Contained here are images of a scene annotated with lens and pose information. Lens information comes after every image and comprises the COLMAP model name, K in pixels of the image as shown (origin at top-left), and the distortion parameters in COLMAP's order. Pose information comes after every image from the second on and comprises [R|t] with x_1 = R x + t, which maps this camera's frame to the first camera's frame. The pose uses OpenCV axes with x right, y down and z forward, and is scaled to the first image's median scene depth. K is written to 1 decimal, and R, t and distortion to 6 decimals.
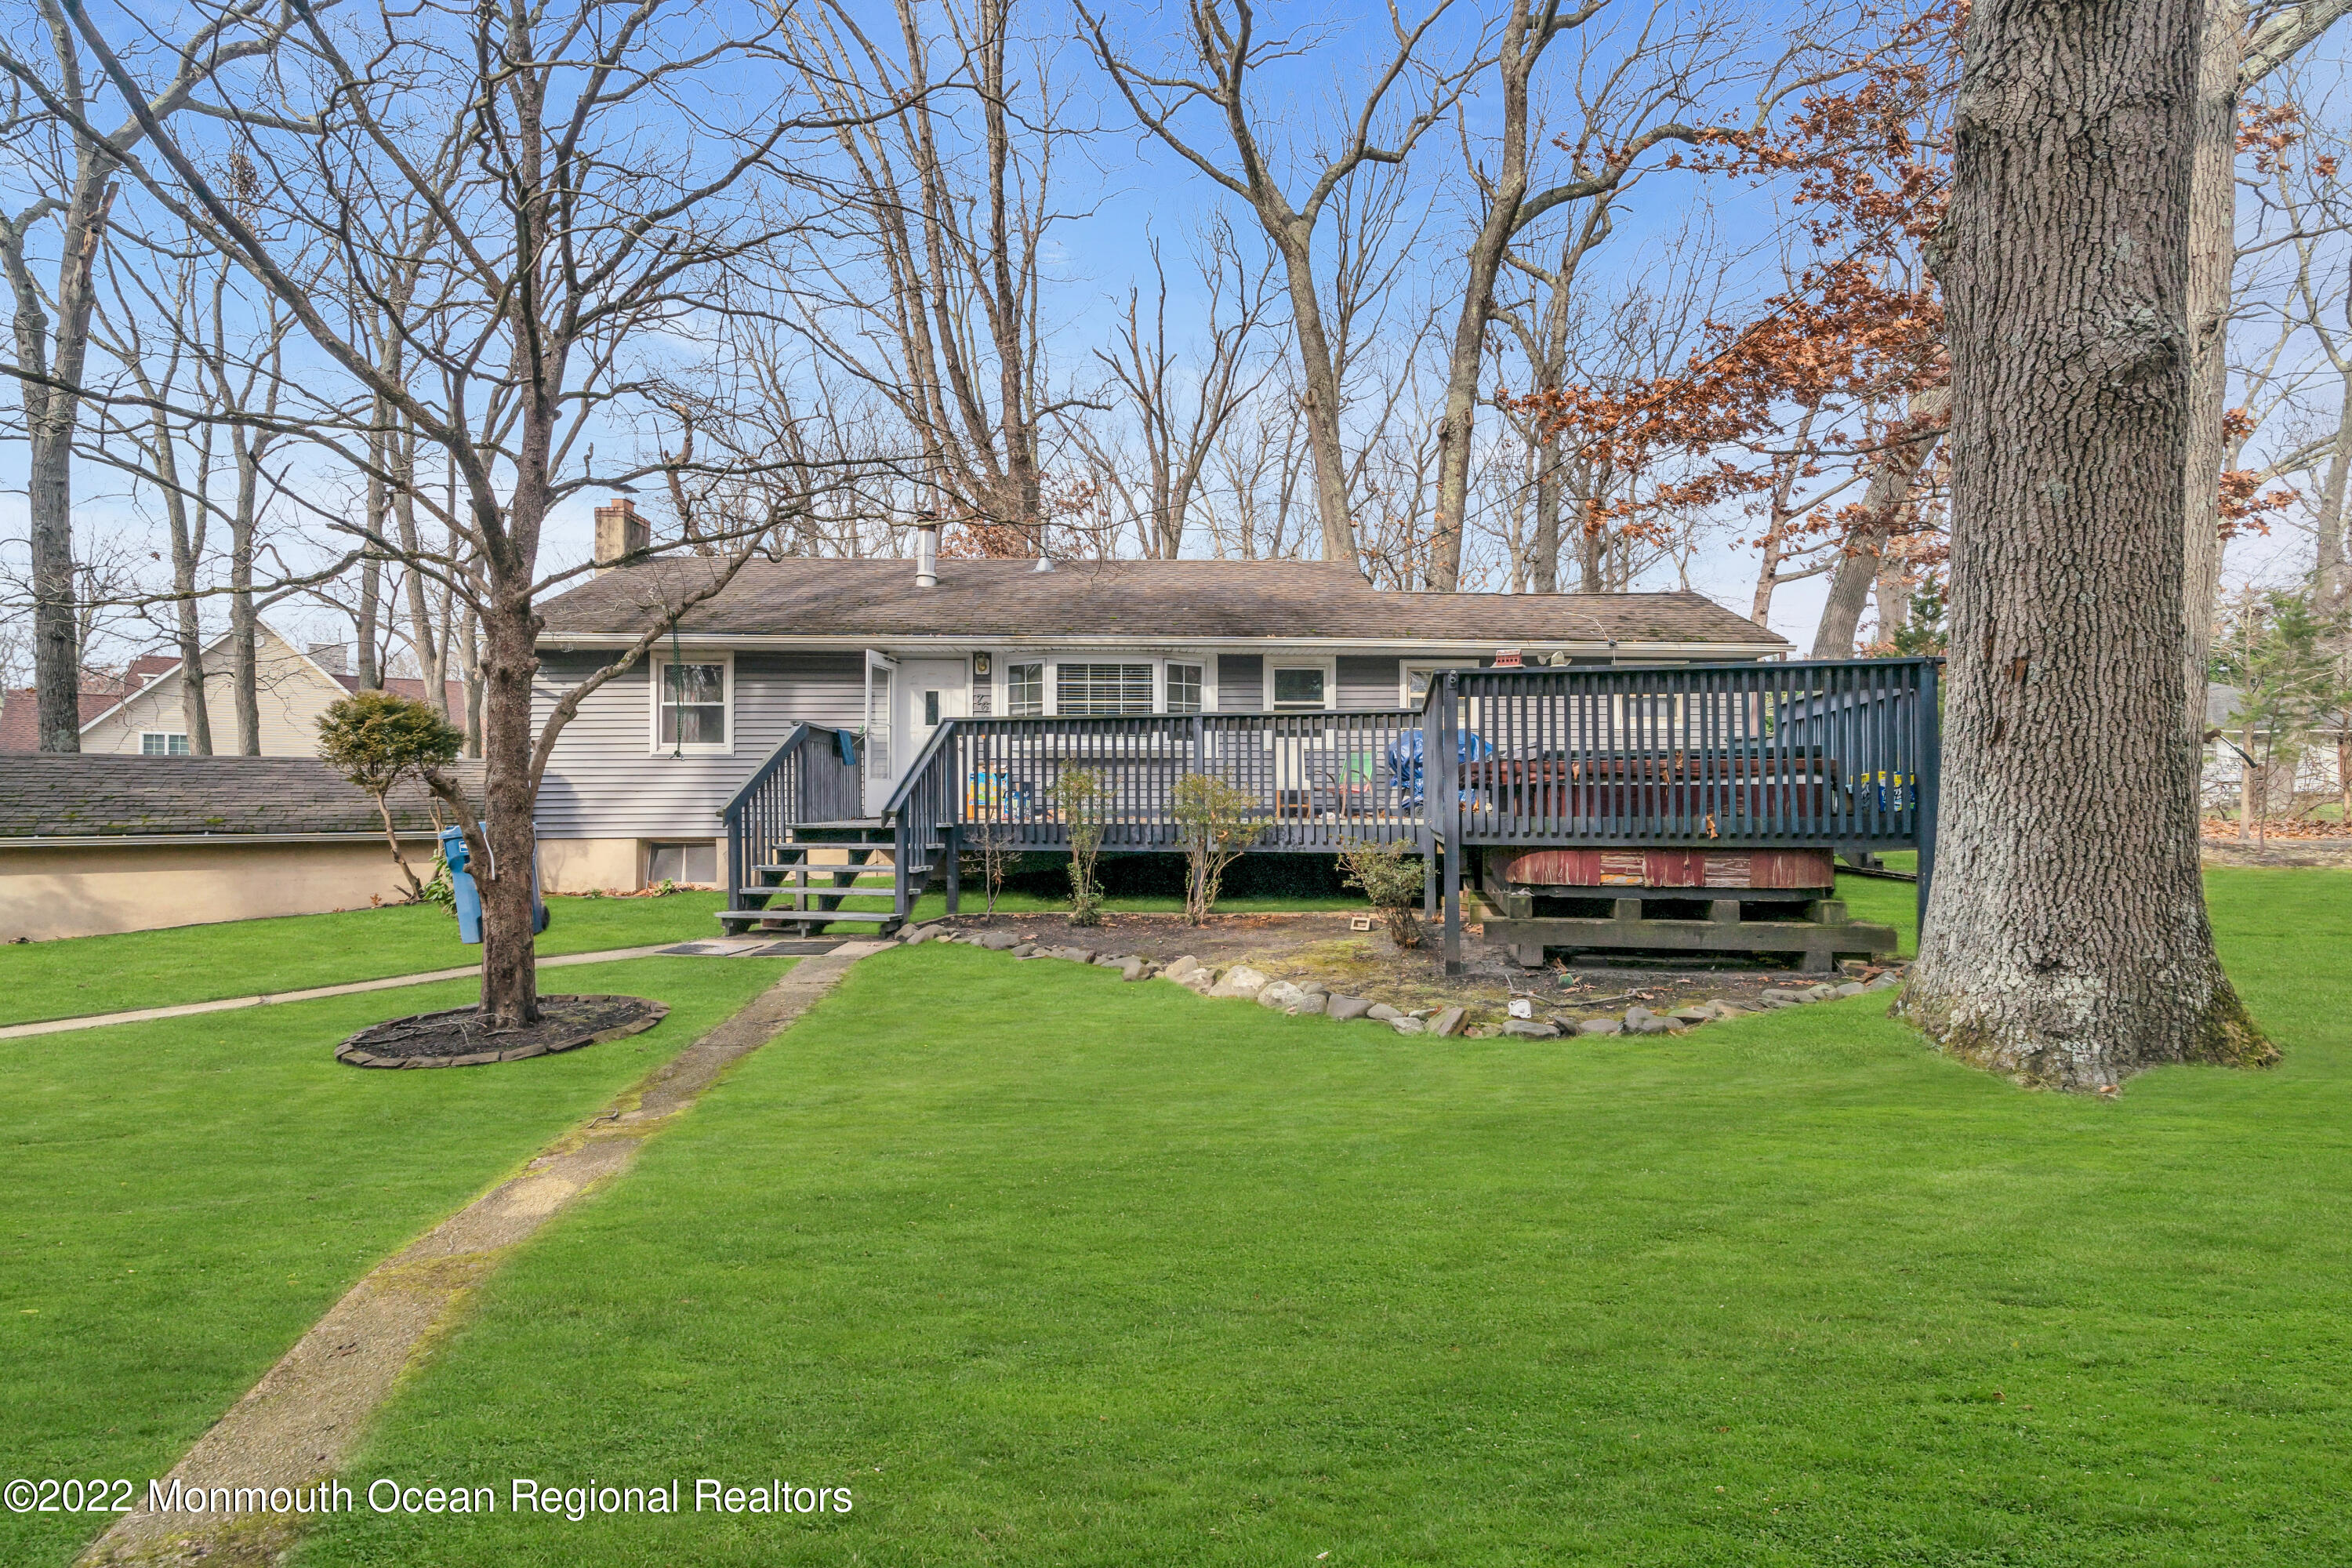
lens RADIAL K [[1056.2, 0, 1176.0], [0, 1056.2, 784.0], [0, 0, 1]] dist [0.001232, 0.000121]
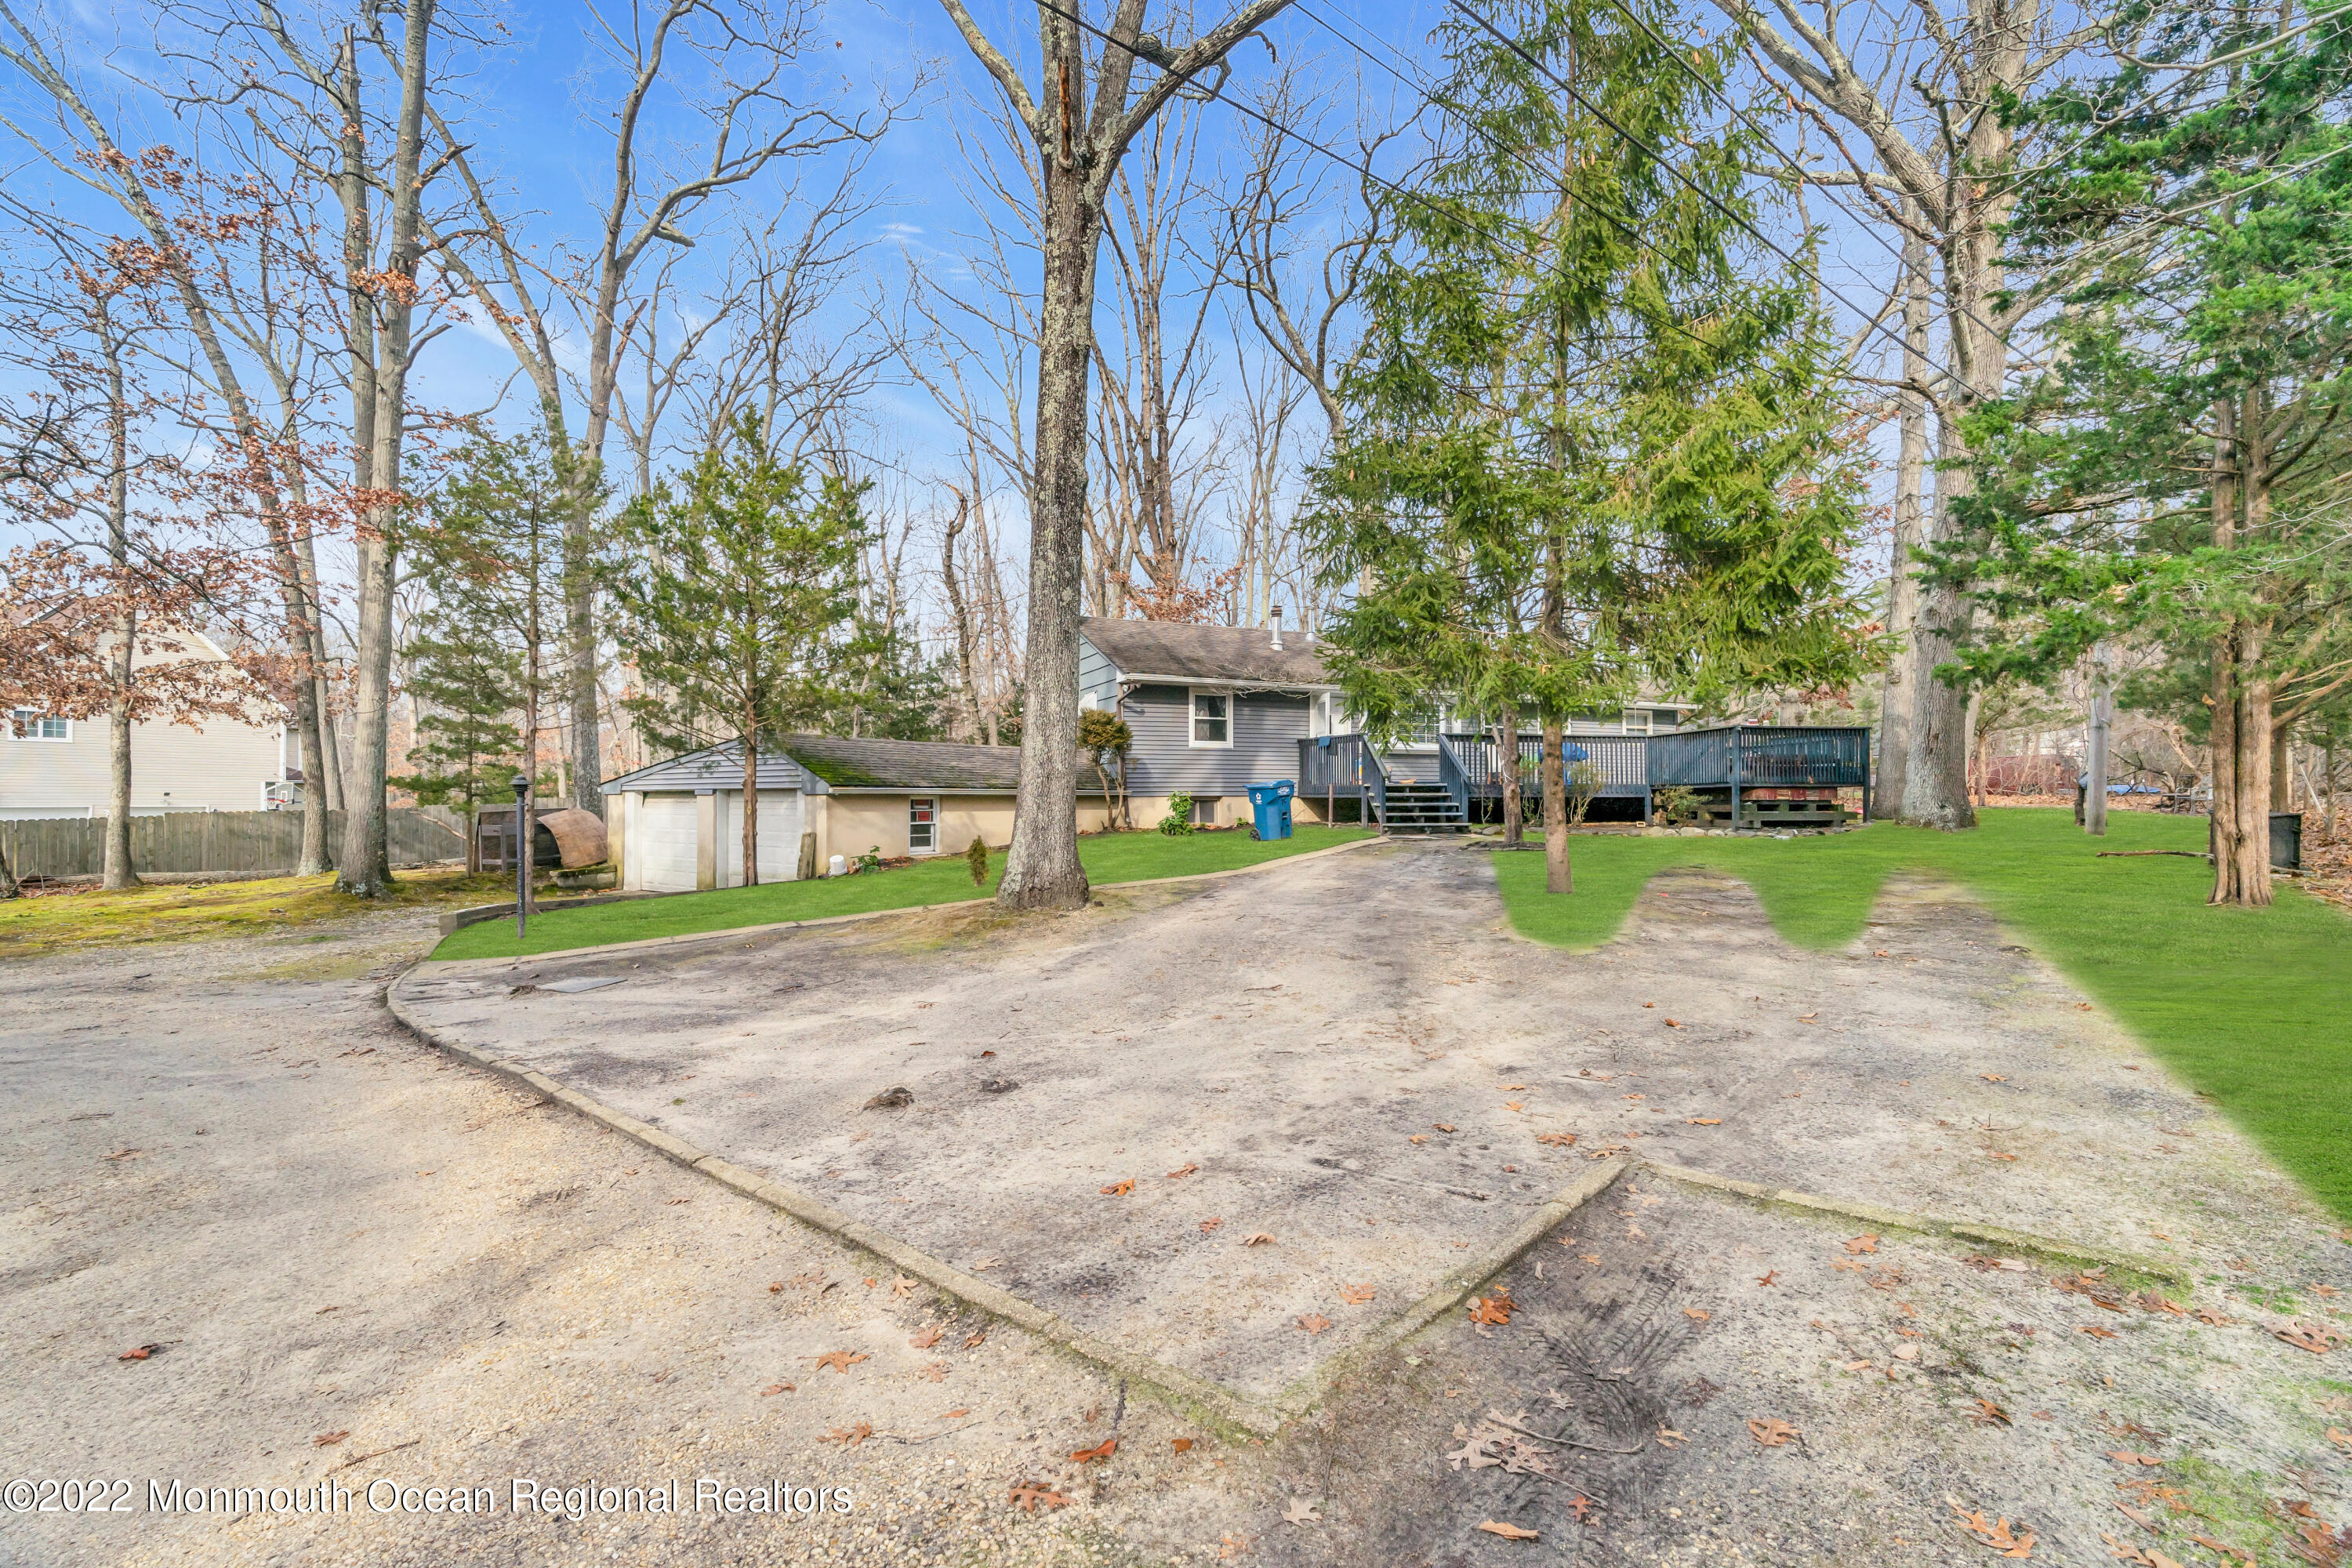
lens RADIAL K [[1015.7, 0, 1176.0], [0, 1015.7, 784.0], [0, 0, 1]] dist [-0.000119, -0.000004]
pose [[0.937314, 0.015932, 0.348120, -1.207898], [-0.012780, 0.999854, -0.011349, 0.057611], [-0.348250, 0.006189, 0.937381, -0.609406]]
